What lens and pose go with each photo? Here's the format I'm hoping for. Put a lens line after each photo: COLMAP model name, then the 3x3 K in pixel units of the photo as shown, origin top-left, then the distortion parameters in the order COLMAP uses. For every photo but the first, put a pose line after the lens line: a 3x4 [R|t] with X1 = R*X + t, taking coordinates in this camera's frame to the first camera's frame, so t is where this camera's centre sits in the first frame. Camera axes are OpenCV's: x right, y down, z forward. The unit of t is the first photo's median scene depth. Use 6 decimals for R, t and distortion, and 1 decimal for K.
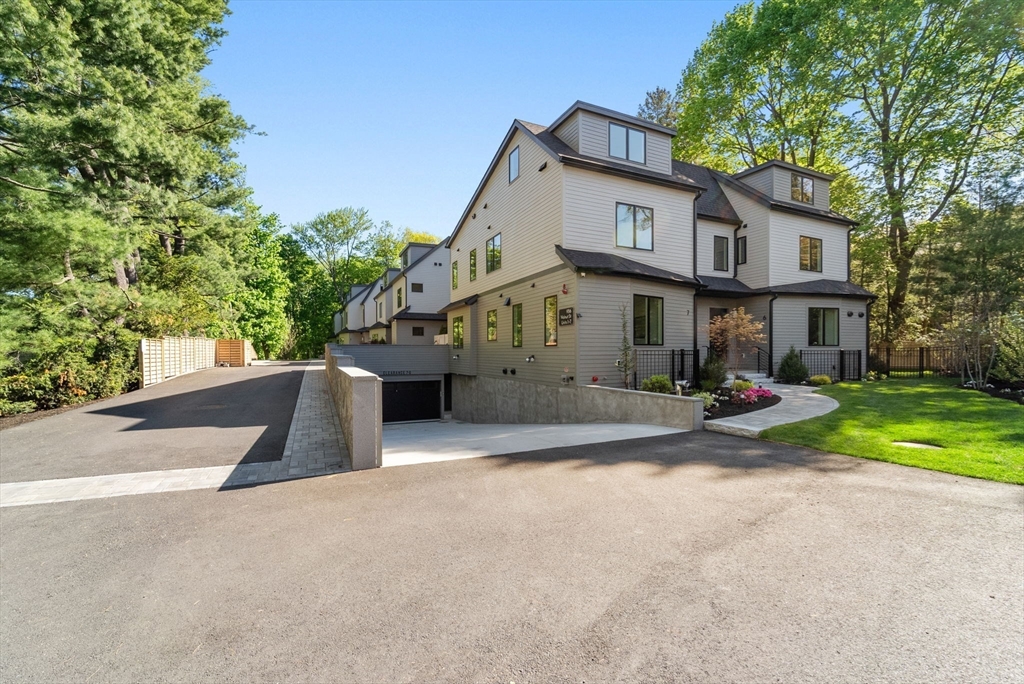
lens RADIAL K [[460.5, 0, 543.7], [0, 460.5, 352.8], [0, 0, 1]] dist [-0.000294, -0.000199]
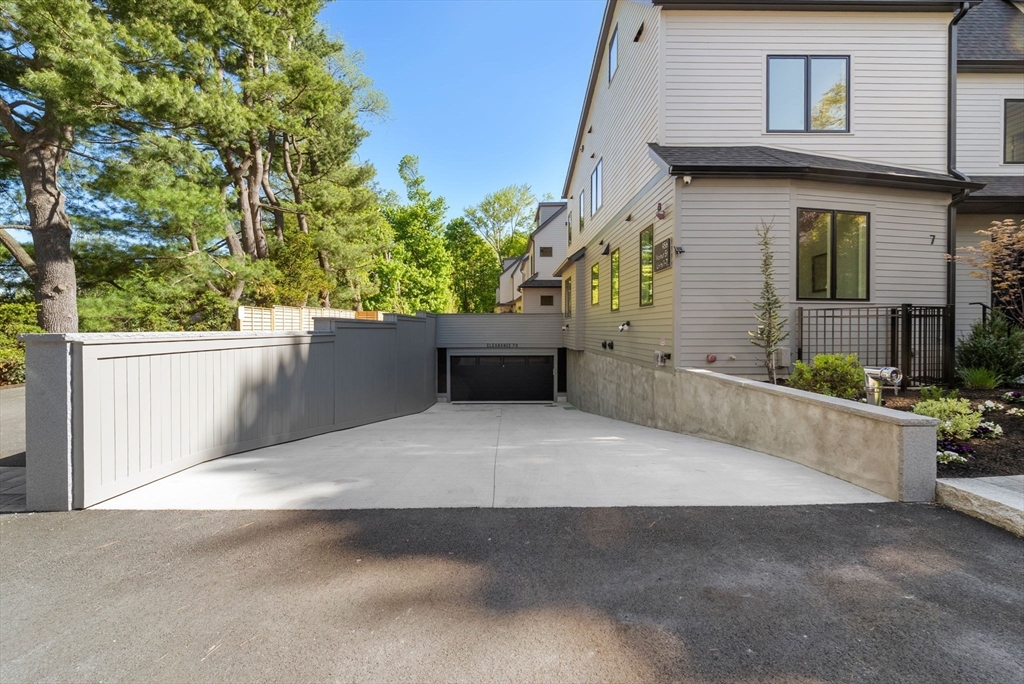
lens RADIAL K [[459.4, 0, 504.4], [0, 459.4, 334.4], [0, 0, 1]] dist [-0.000823, -0.000596]
pose [[0.885975, 0.006903, -0.463681, 0.129710], [-0.002282, 0.999942, 0.010525, 0.018008], [0.463727, -0.008267, 0.885940, 0.318565]]
